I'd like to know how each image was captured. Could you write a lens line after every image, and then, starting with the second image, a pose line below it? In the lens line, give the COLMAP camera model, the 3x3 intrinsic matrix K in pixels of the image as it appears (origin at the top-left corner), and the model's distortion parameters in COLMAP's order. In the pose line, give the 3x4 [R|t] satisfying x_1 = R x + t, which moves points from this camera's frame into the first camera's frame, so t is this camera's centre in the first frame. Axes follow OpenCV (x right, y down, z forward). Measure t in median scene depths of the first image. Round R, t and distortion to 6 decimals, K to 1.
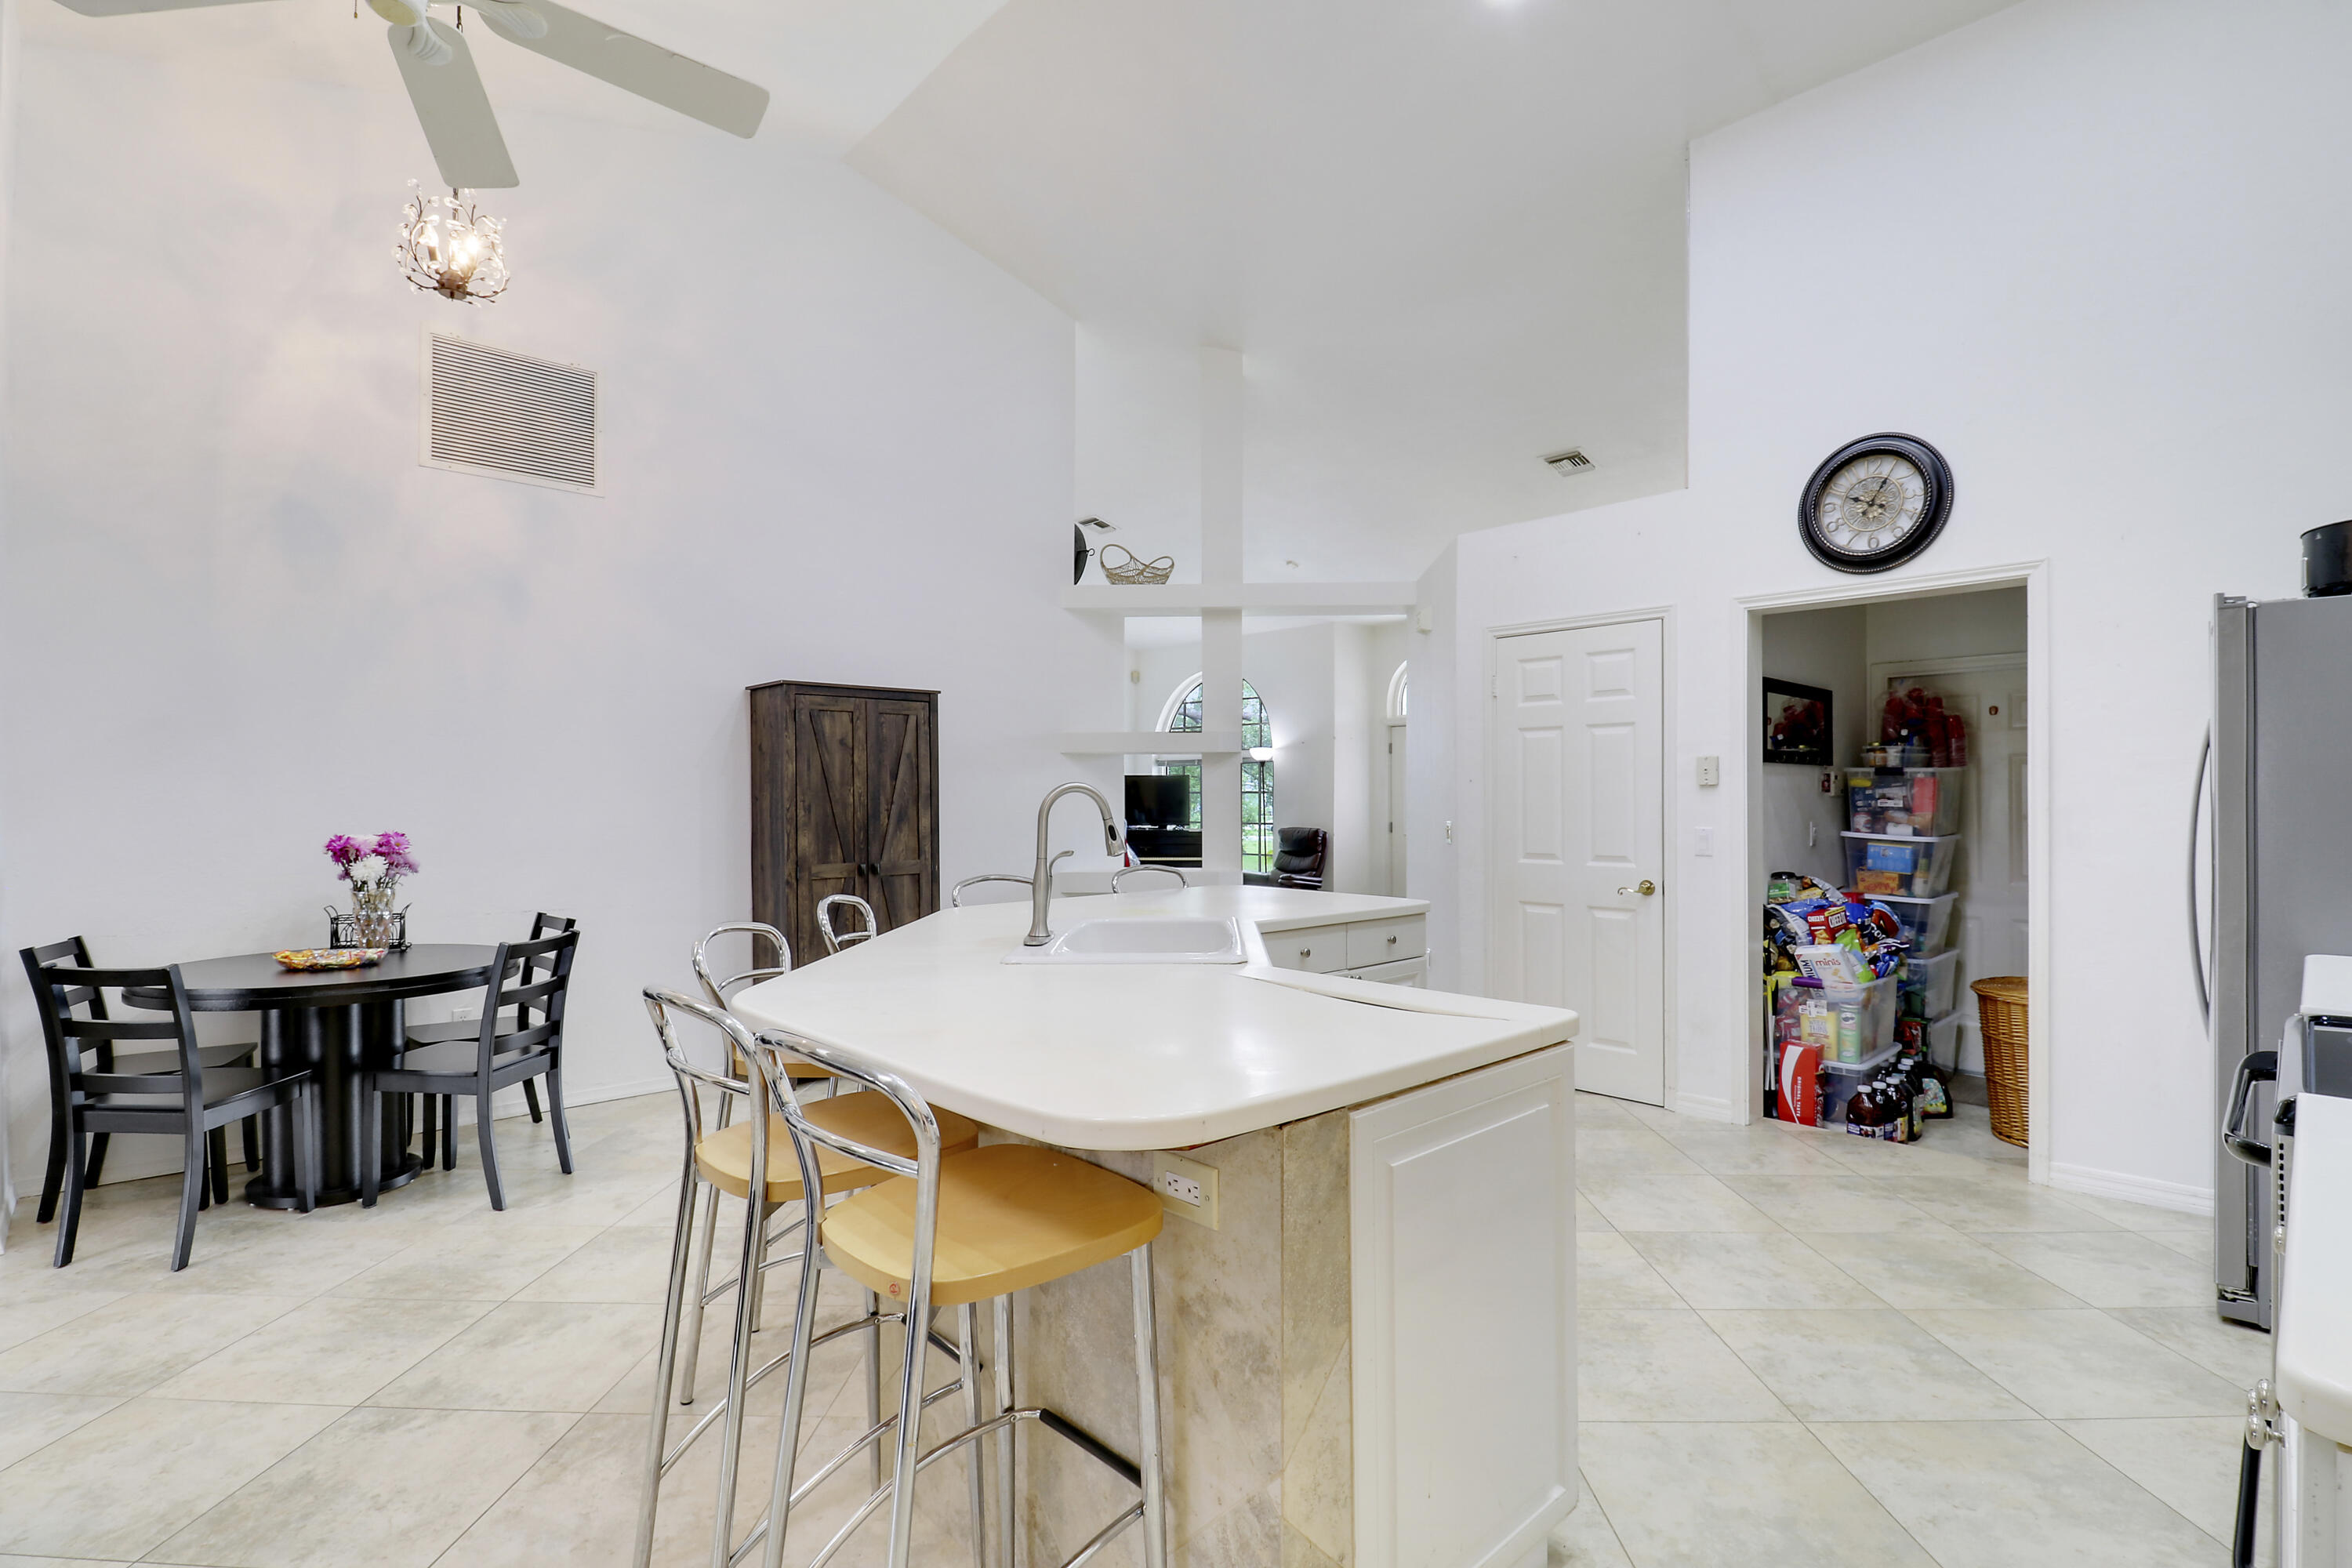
lens RADIAL K [[1094.5, 0, 1189.4], [0, 1094.5, 782.1], [0, 0, 1]] dist [-0.008919, -0.000762]
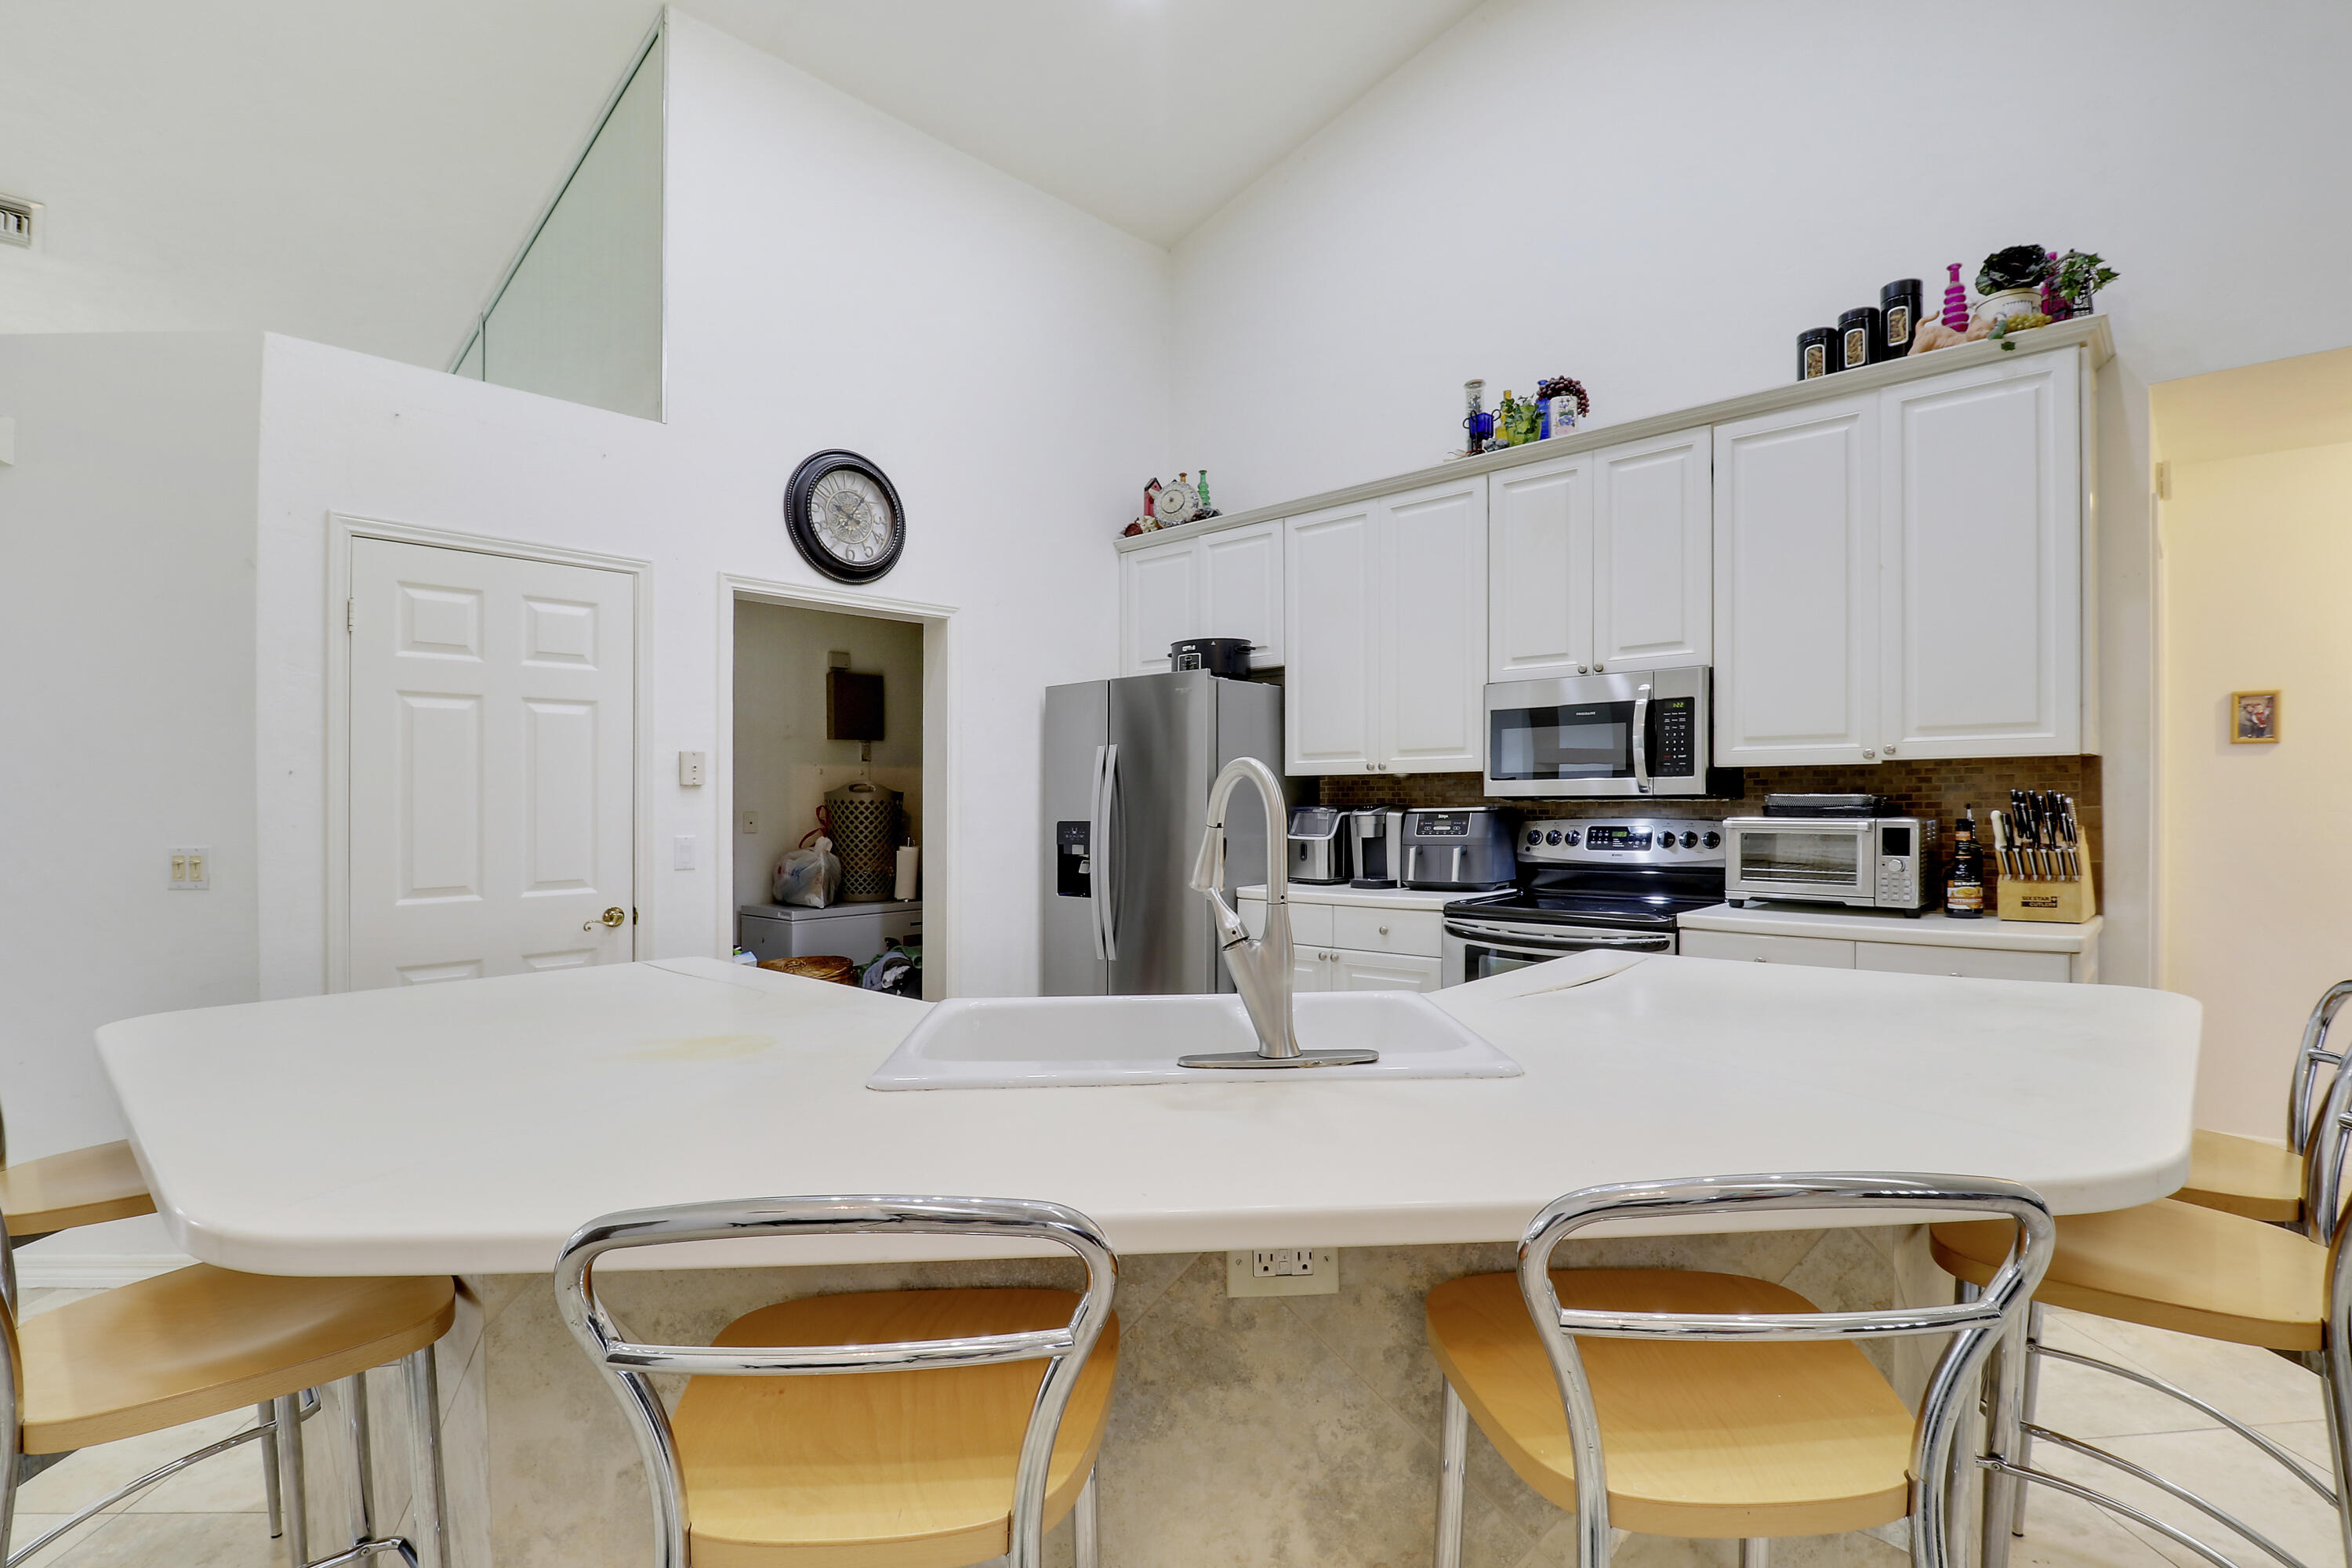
lens RADIAL K [[1109.8, 0, 1183.1], [0, 1109.8, 807.2], [0, 0, 1]] dist [-0.010331, -0.000418]
pose [[-0.073143, -0.003011, 0.997317, -0.380740], [-0.004637, 0.999986, 0.002679, 0.014544], [-0.997311, -0.004429, -0.073156, 0.634830]]
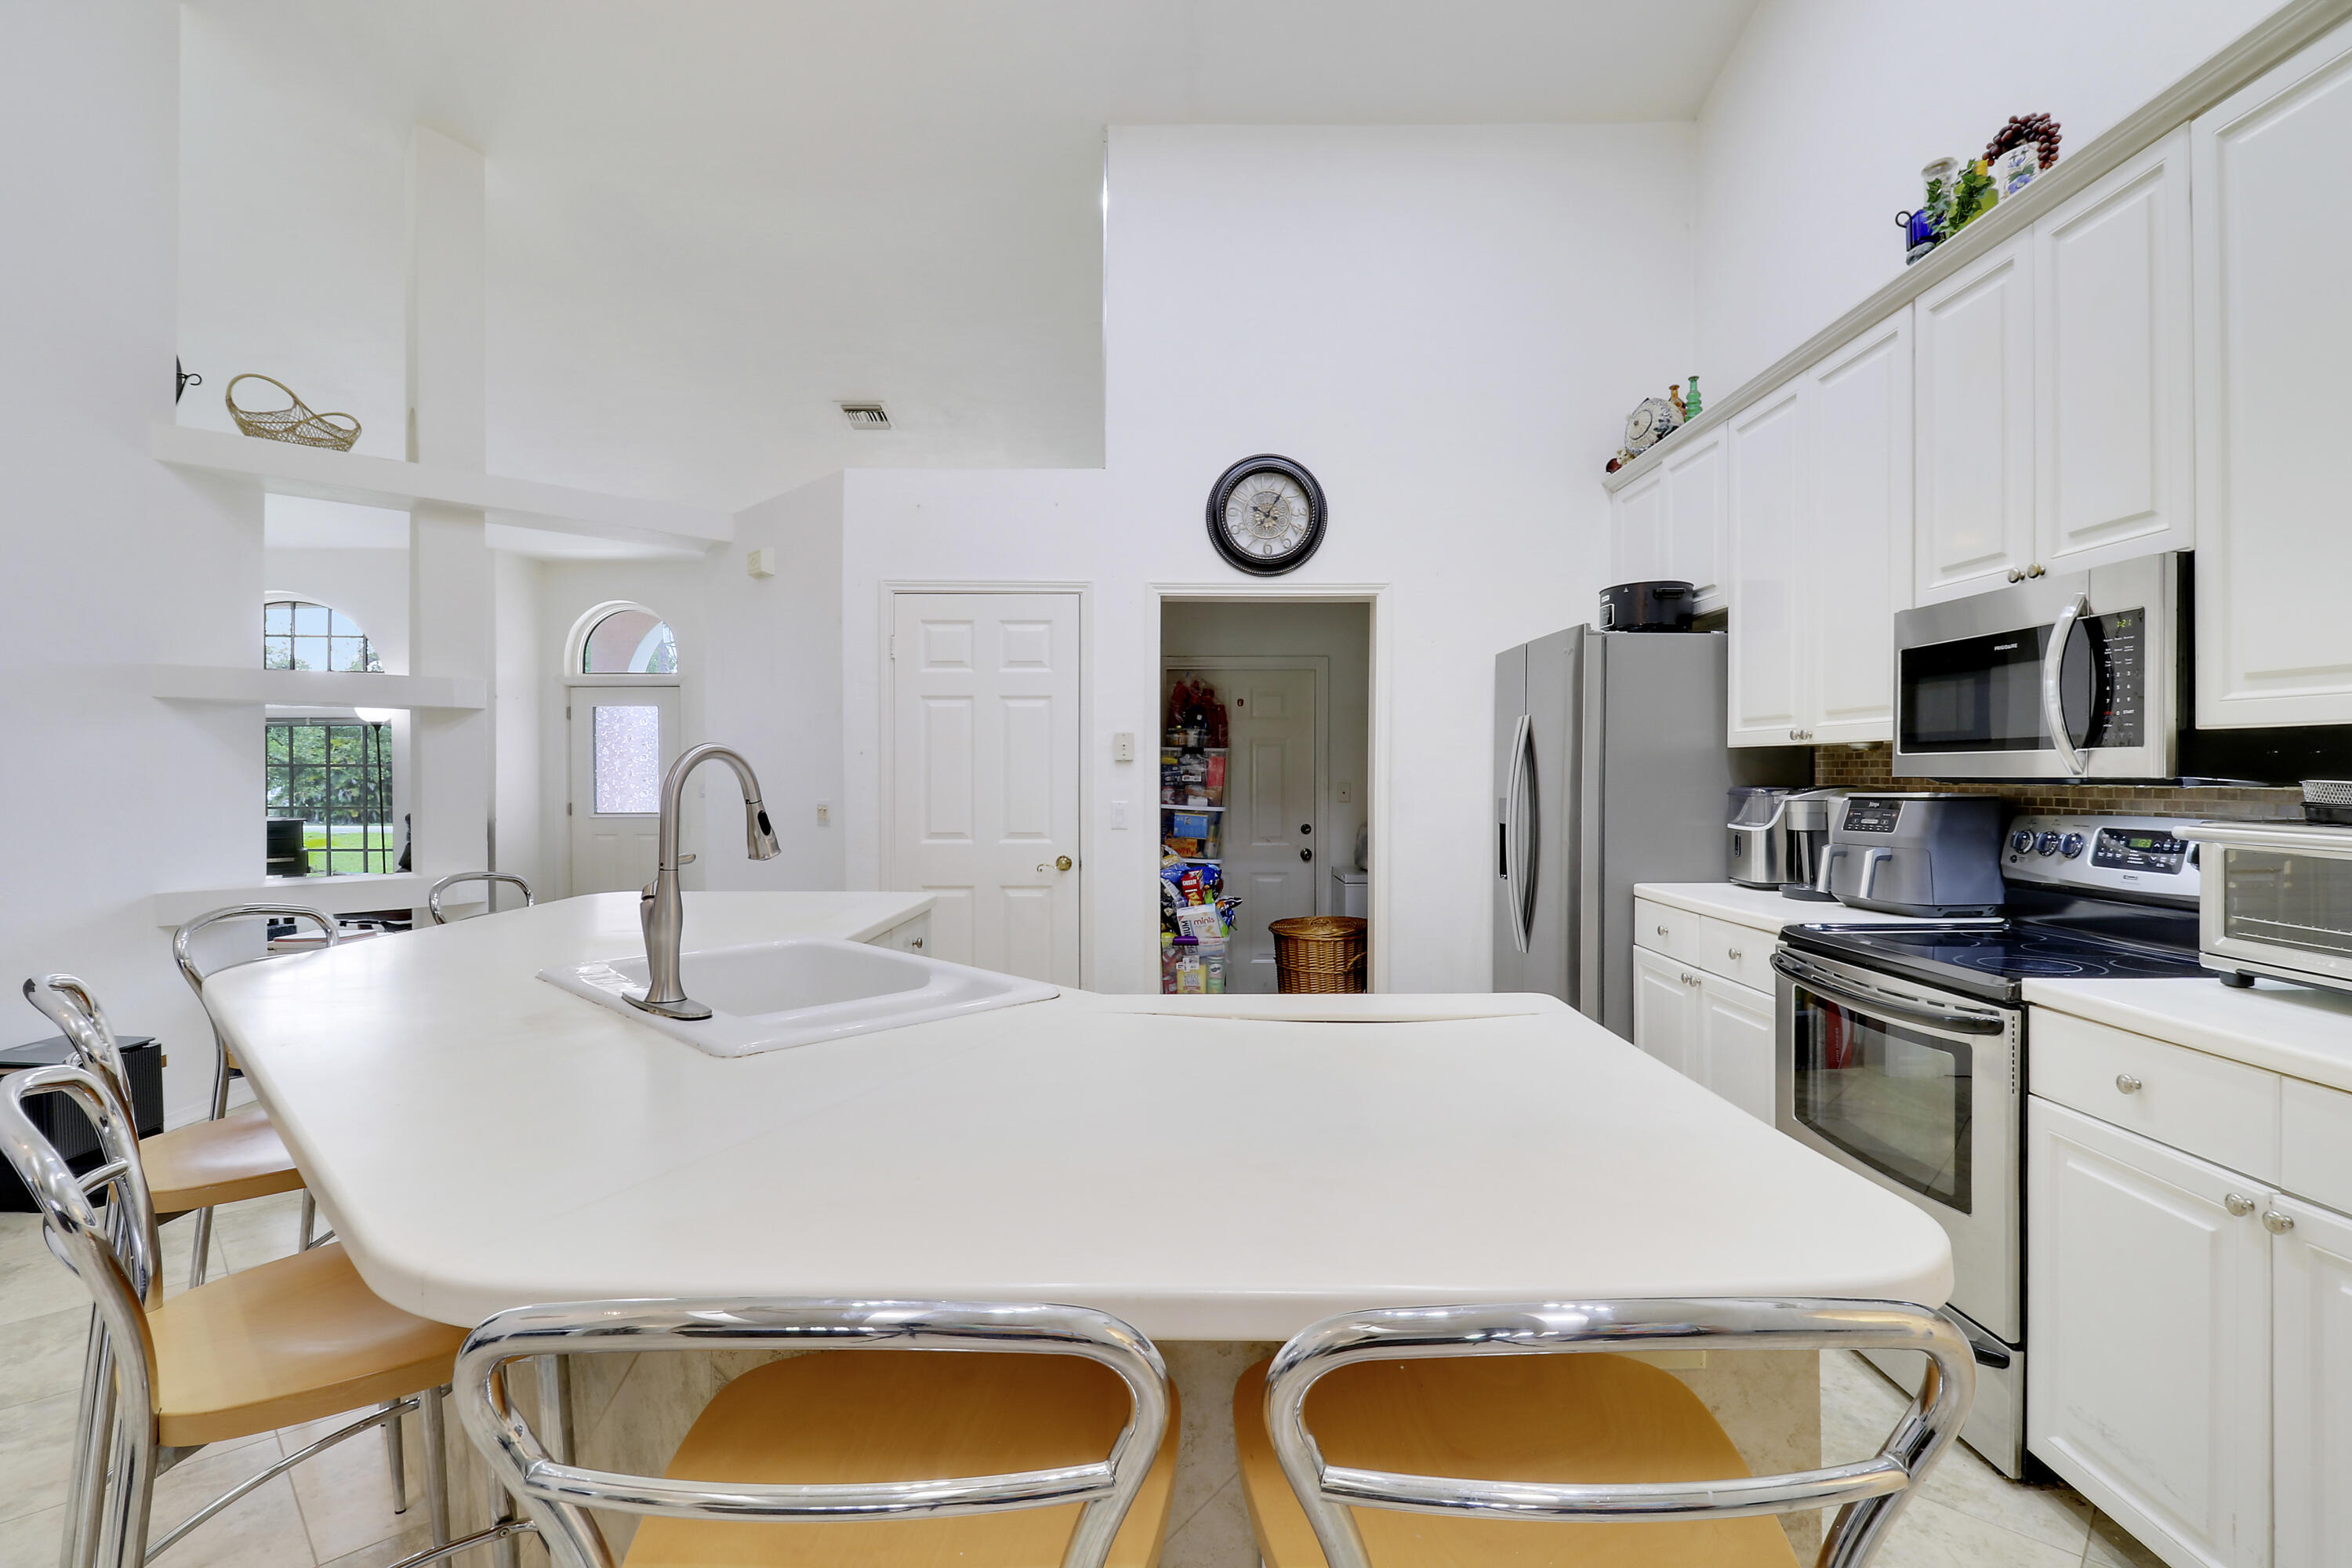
lens RADIAL K [[1094.5, 0, 1189.4], [0, 1094.5, 782.1], [0, 0, 1]] dist [-0.008919, -0.000762]
pose [[0.684525, -0.002920, 0.728983, -0.220798], [-0.012186, 0.999806, 0.015447, 0.005863], [-0.728887, -0.019457, 0.684357, 0.227690]]
